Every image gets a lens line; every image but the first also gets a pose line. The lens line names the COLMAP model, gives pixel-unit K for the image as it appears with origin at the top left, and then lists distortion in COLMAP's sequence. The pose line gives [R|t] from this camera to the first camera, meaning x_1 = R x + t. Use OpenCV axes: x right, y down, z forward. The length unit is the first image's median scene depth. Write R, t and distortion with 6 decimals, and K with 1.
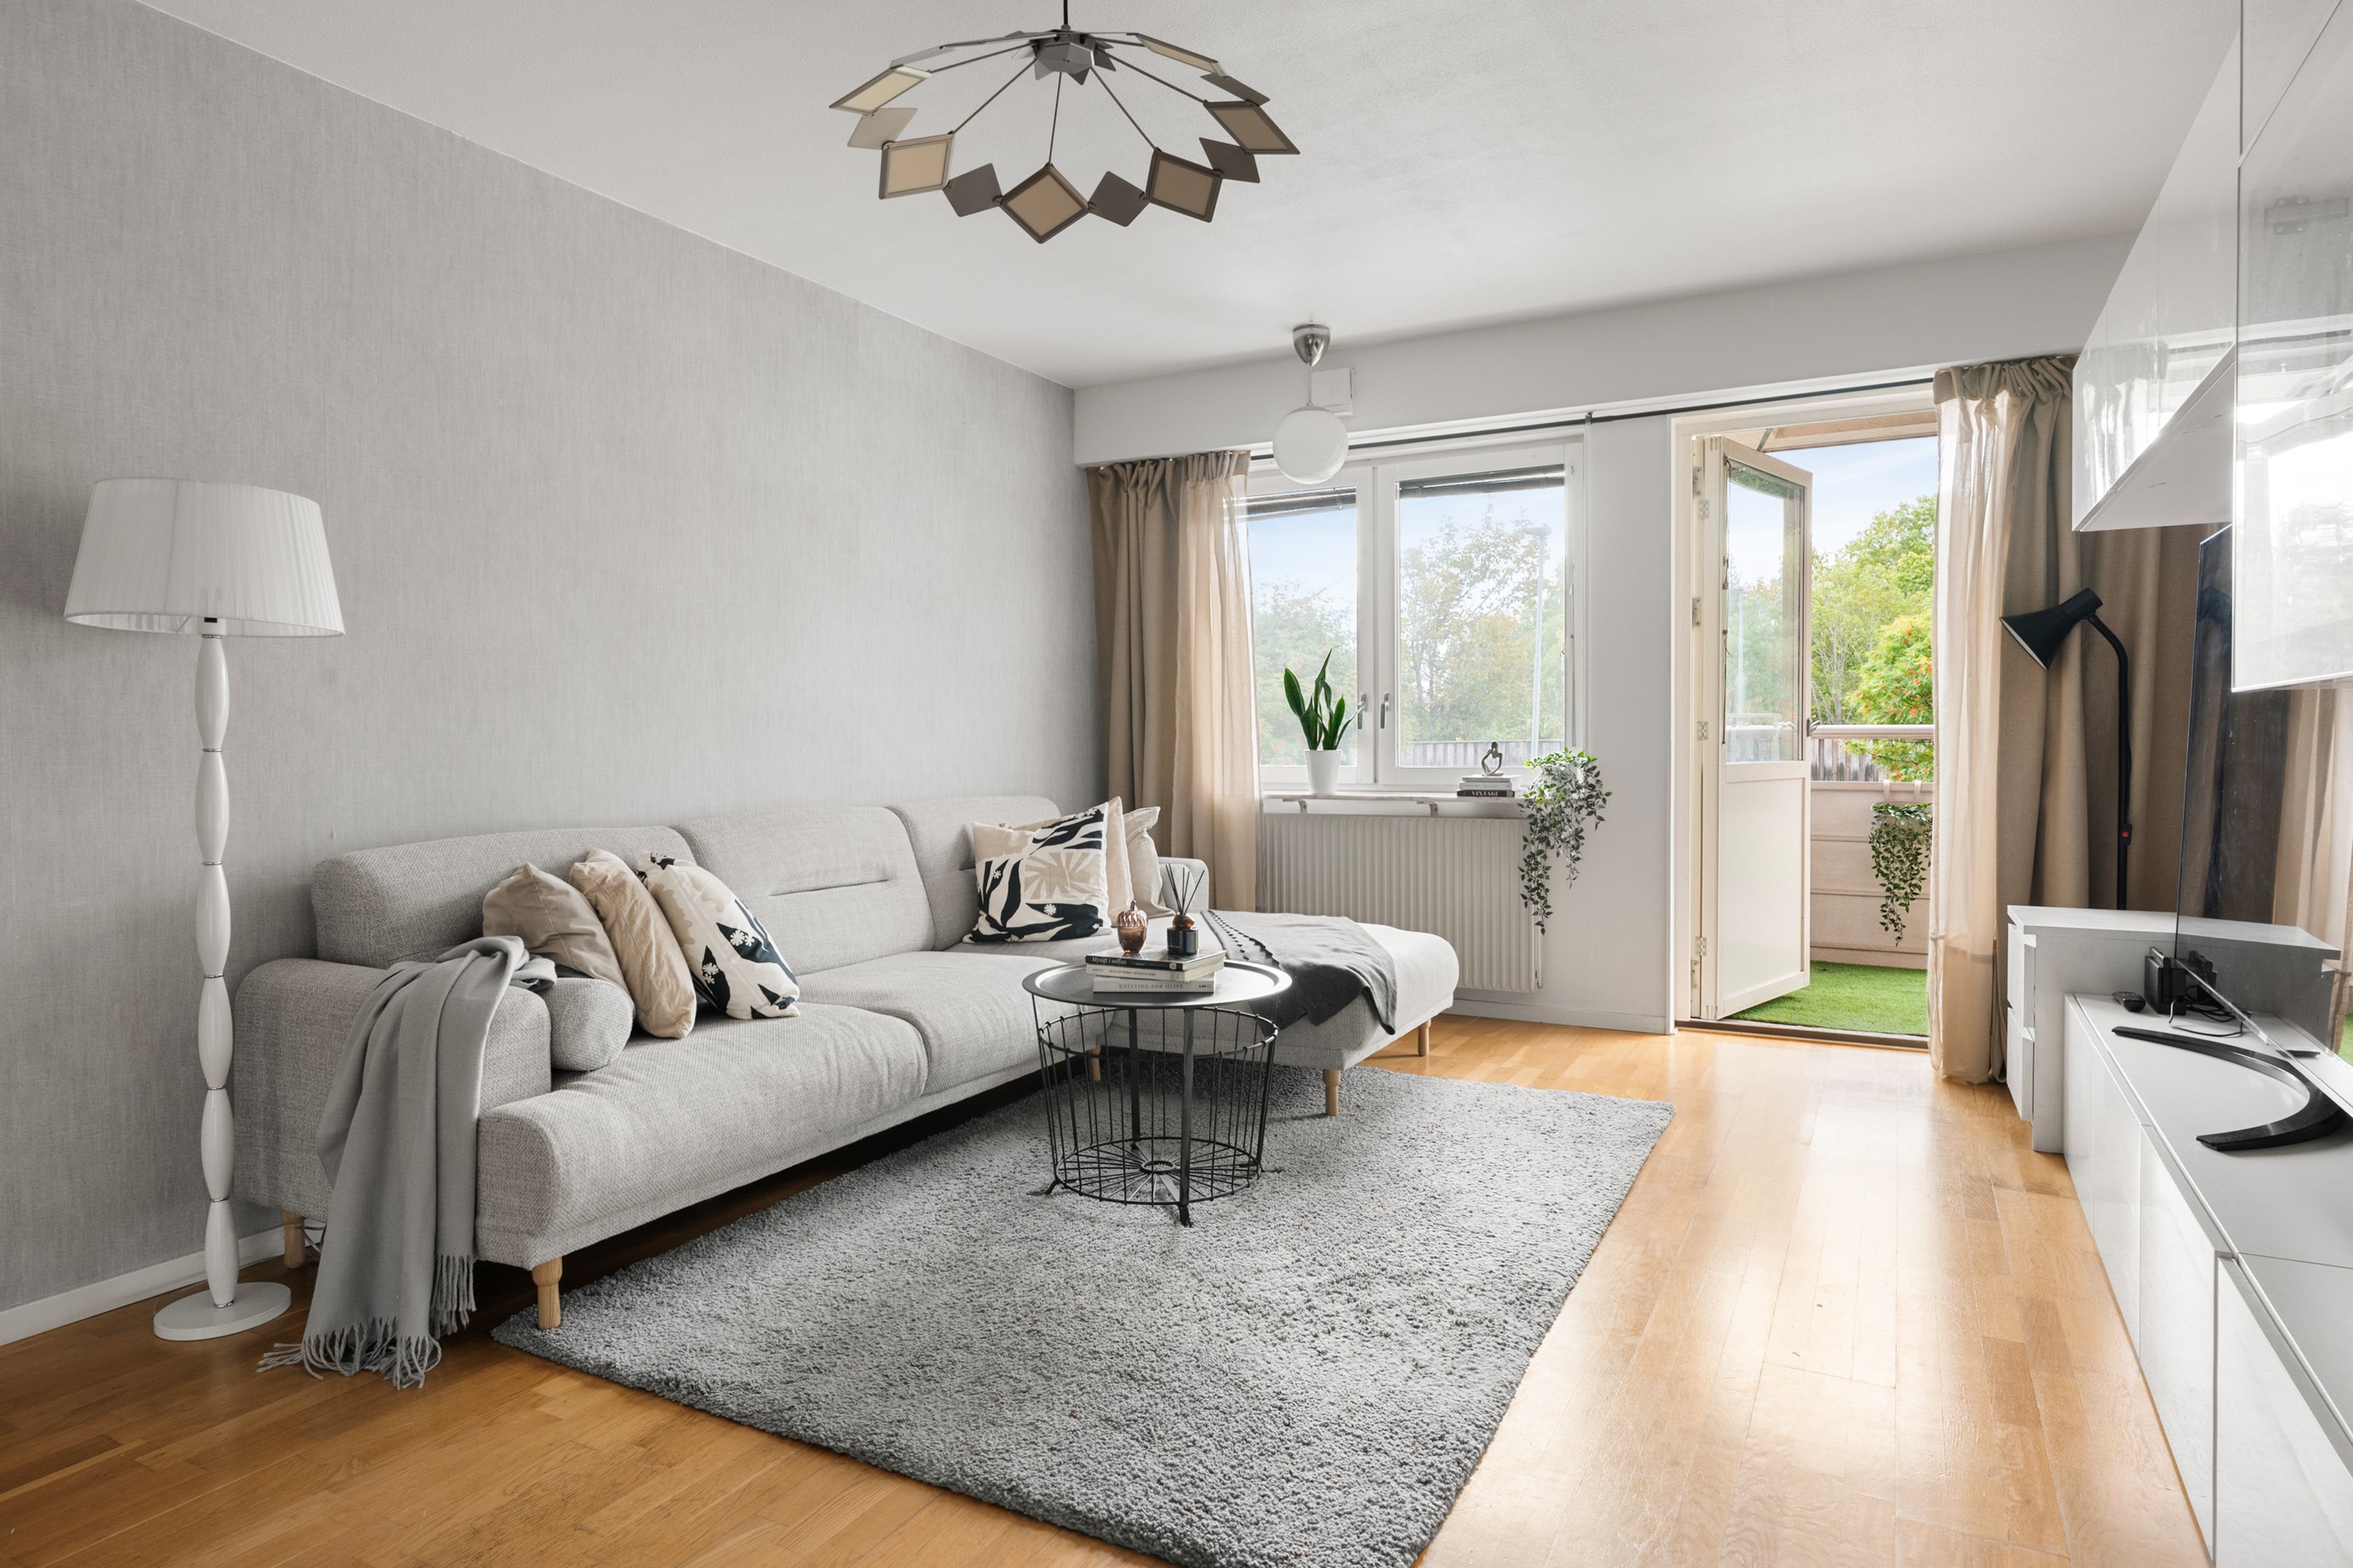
lens RADIAL K [[1330.8, 0, 1229.3], [0, 1330.8, 749.6], [0, 0, 1]] dist [0.001896, -0.002639]
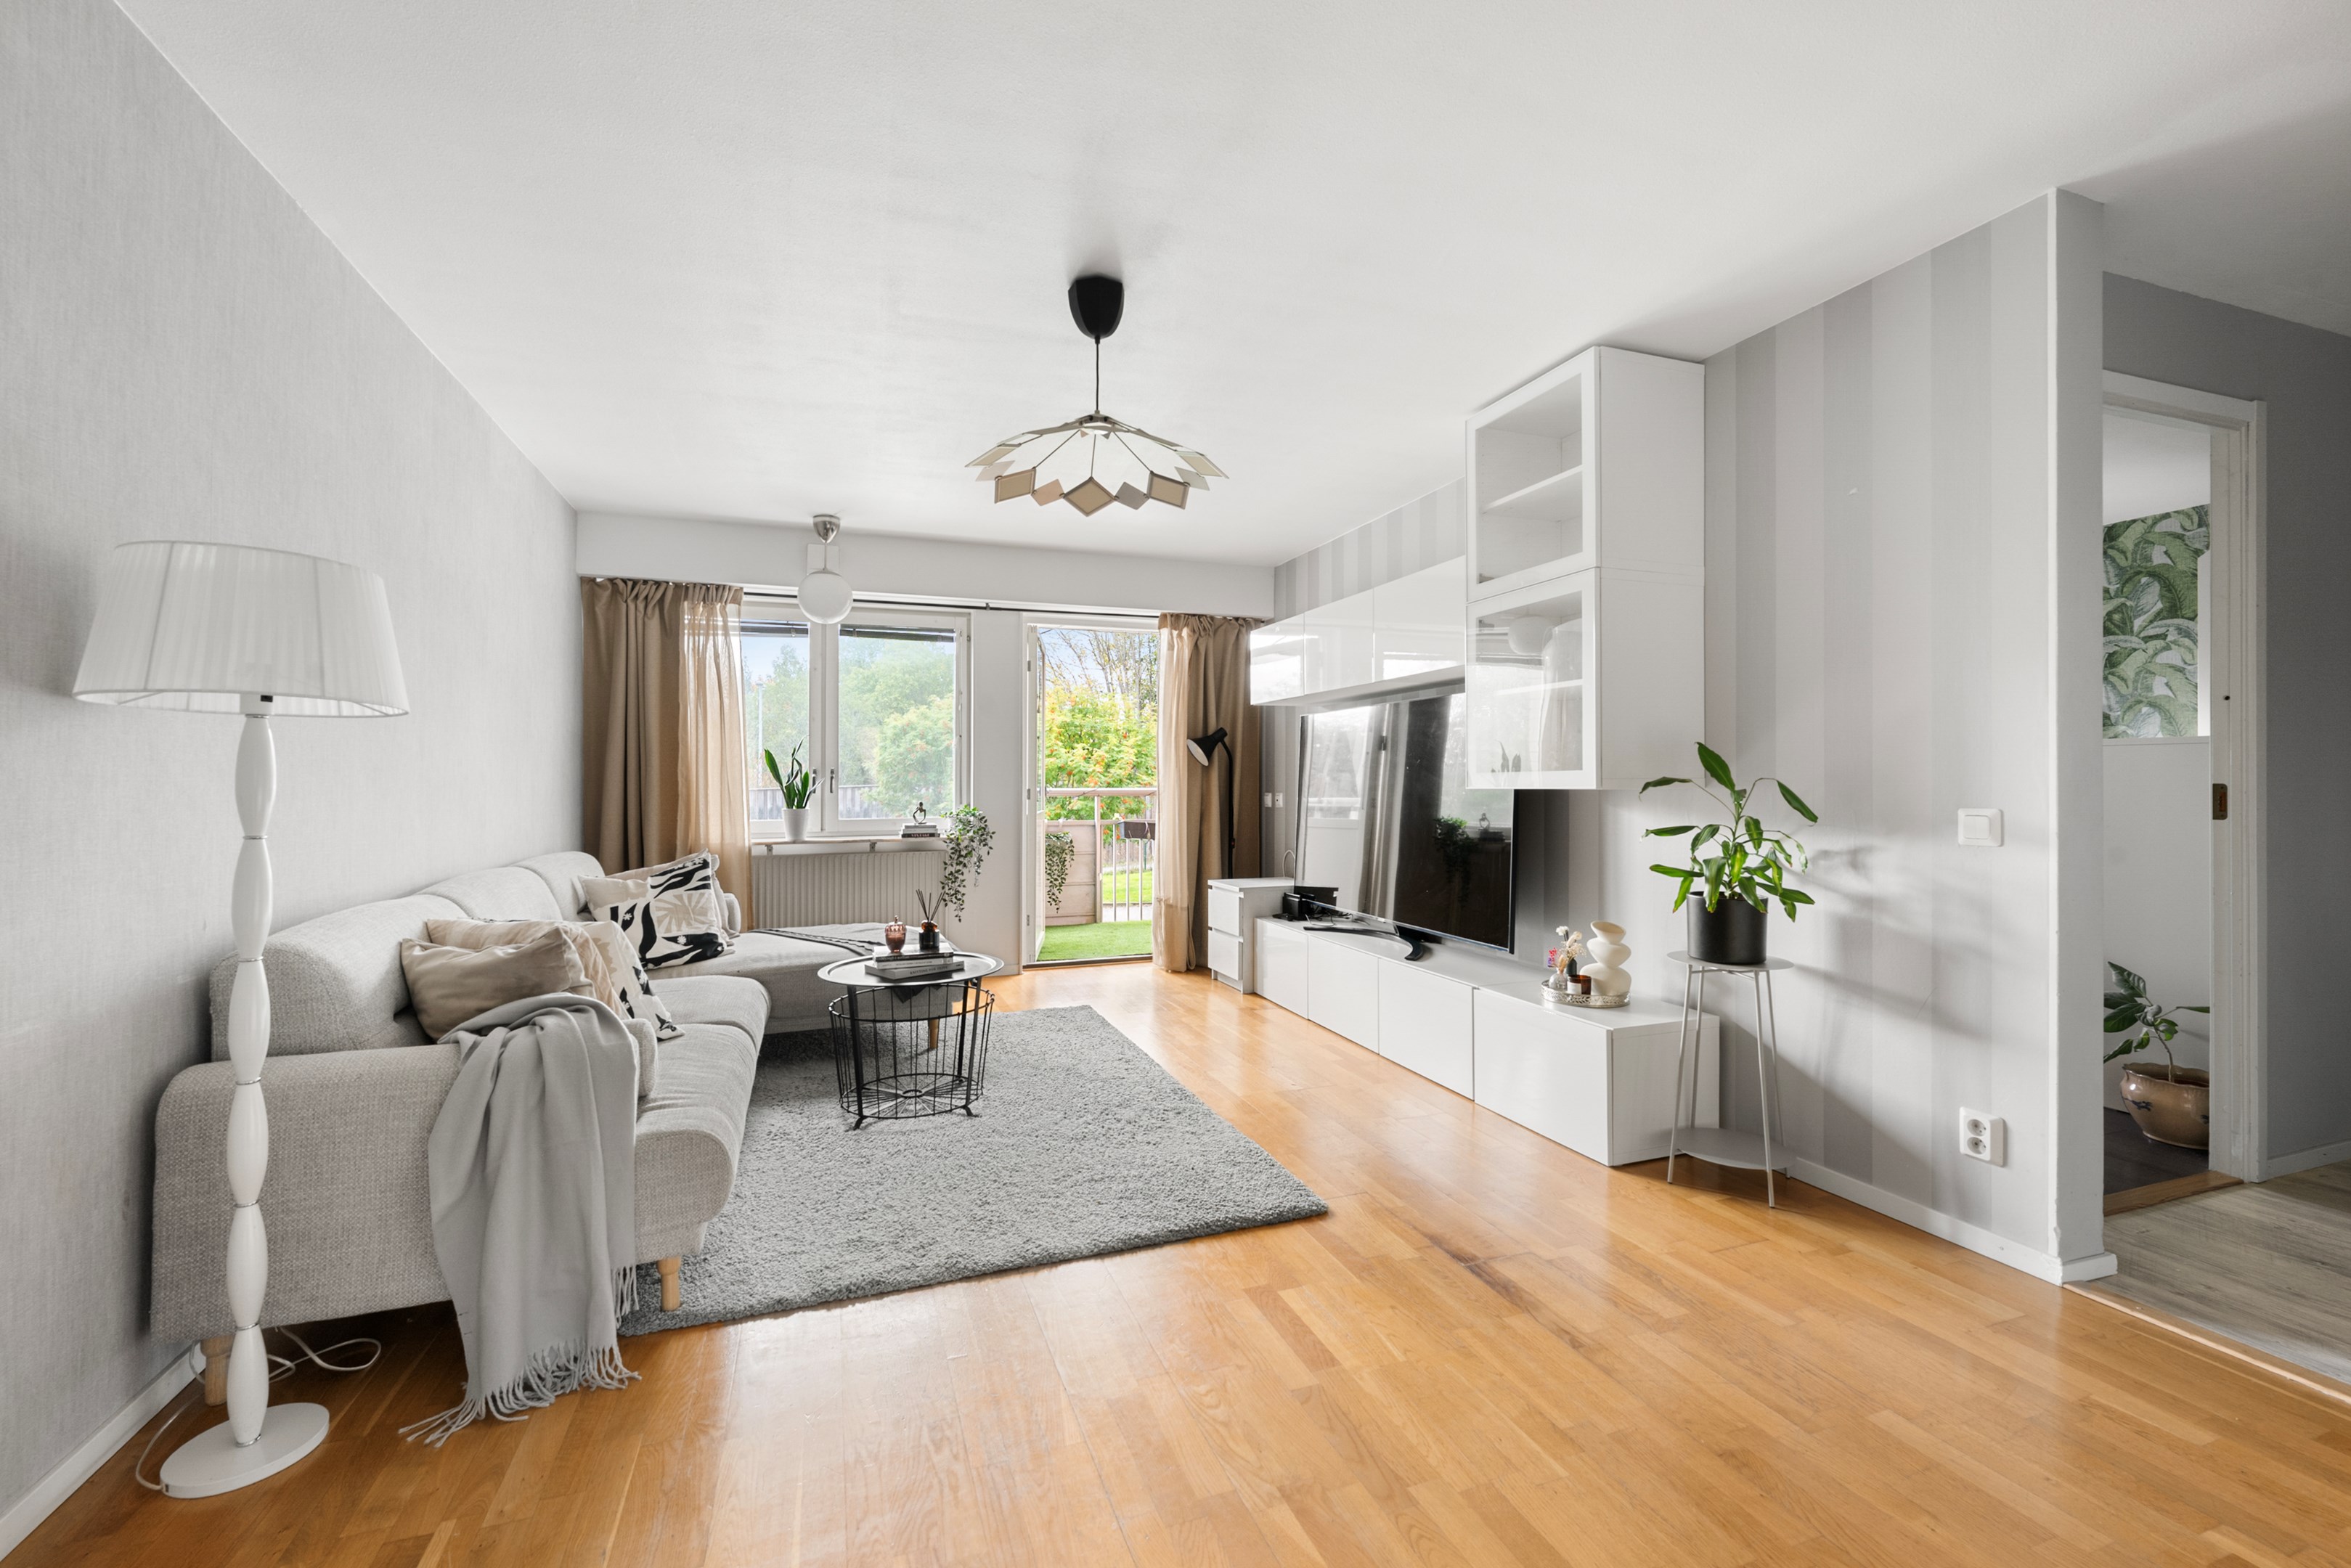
lens RADIAL K [[939.1, 0, 1177.7], [0, 939.1, 763.6], [0, 0, 1]] dist [-0.001958, -0.000063]
pose [[0.674275, 0.019094, 0.738234, -0.471793], [0.007271, 0.999446, -0.032491, -0.014739], [-0.738445, 0.027276, 0.673762, 0.044877]]
